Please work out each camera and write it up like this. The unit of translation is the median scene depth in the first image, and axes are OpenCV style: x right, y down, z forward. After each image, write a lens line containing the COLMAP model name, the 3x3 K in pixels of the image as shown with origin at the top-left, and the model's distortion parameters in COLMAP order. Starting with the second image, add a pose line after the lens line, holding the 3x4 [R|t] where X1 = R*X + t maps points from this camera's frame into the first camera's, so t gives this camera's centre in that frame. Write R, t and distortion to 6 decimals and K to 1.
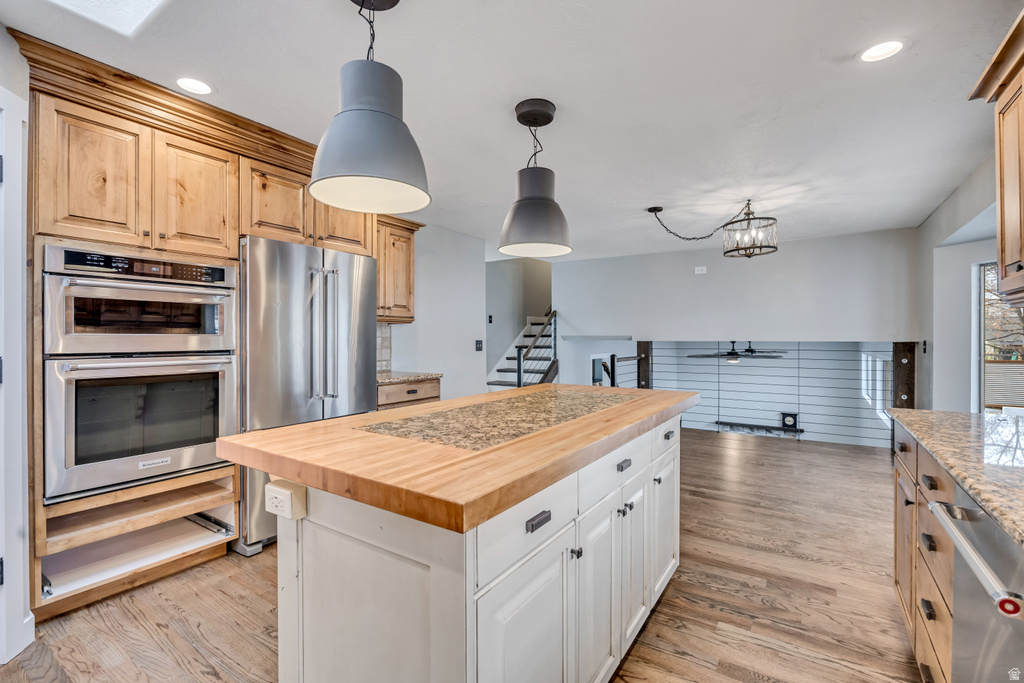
lens RADIAL K [[462.5, 0, 511.2], [0, 462.5, 338.7], [0, 0, 1]] dist [-0.012922, 0.000153]
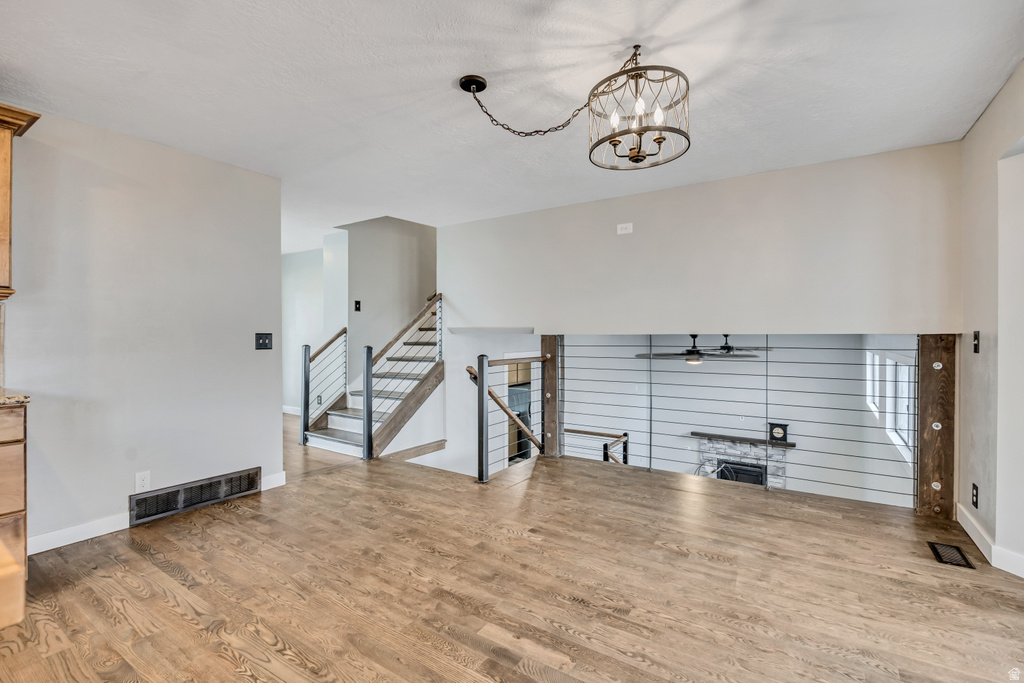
lens RADIAL K [[462.5, 0, 513.1], [0, 462.5, 337.0], [0, 0, 1]] dist [-0.012922, 0.000153]
pose [[0.999988, -0.001600, -0.004620, 0.234027], [0.001617, 0.999992, 0.003602, 0.005889], [0.004614, -0.003609, 0.999983, 0.305123]]
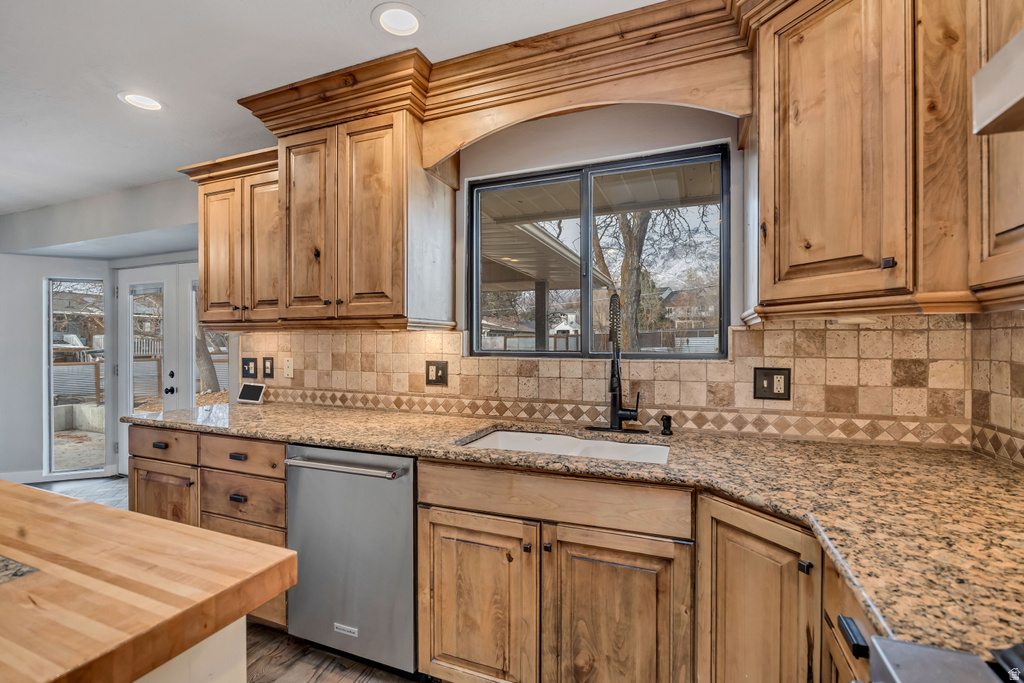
lens RADIAL K [[462.5, 0, 513.5], [0, 462.5, 346.8], [0, 0, 1]] dist [-0.012922, 0.000153]
pose [[-0.198367, -0.011135, 0.980064, -0.140156], [0.000105, 0.999935, 0.011382, -0.009850], [-0.980128, 0.002360, -0.198353, 0.093583]]
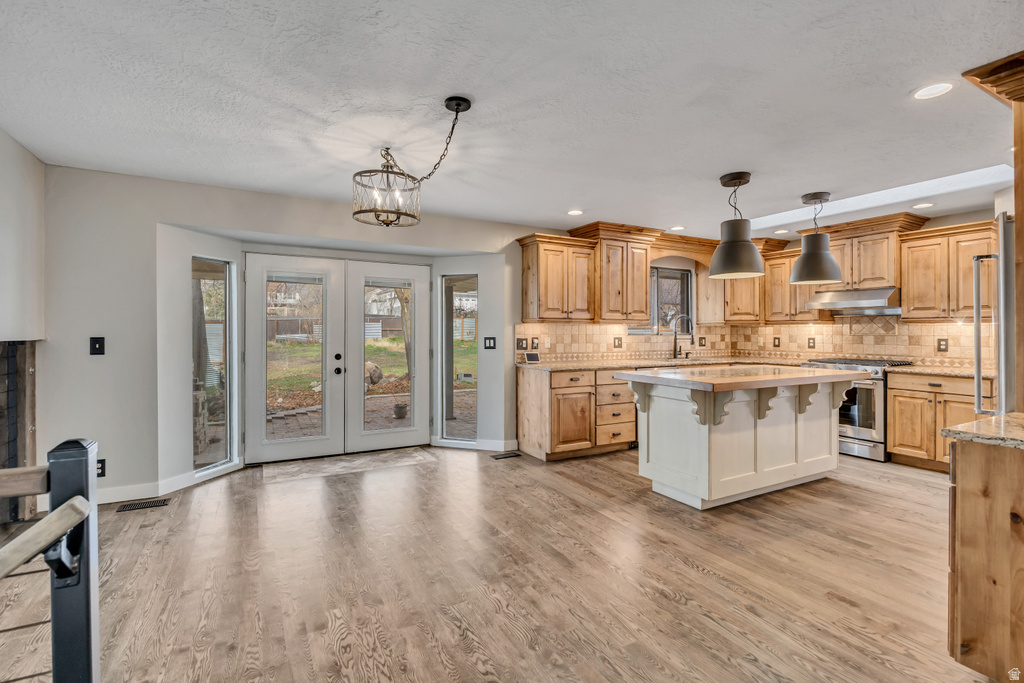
lens RADIAL K [[462.5, 0, 511.6], [0, 462.5, 330.9], [0, 0, 1]] dist [-0.012922, 0.000153]
pose [[-0.883552, -0.004037, 0.468316, -0.000680], [-0.004363, 0.999990, 0.000387, -0.006223], [-0.468313, -0.001701, -0.883561, 0.942558]]
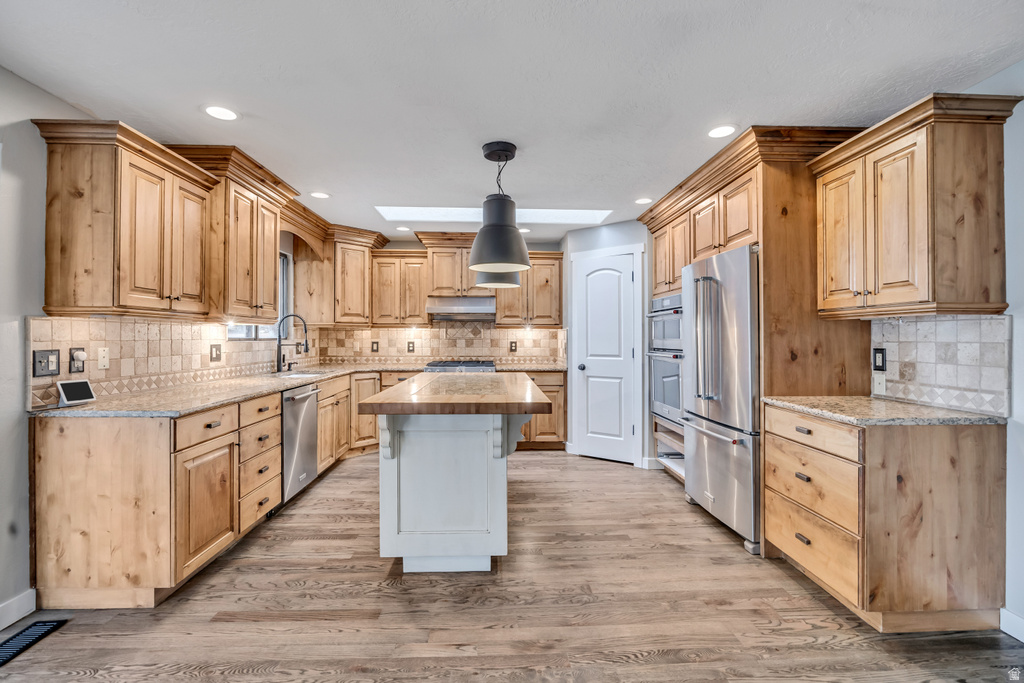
lens RADIAL K [[462.5, 0, 507.8], [0, 462.5, 332.5], [0, 0, 1]] dist [-0.012922, 0.000153]
pose [[-0.815572, -0.009420, -0.578579, 0.262521], [-0.004469, 0.999940, -0.009981, -0.004849], [0.578638, -0.005555, -0.815565, 0.720007]]
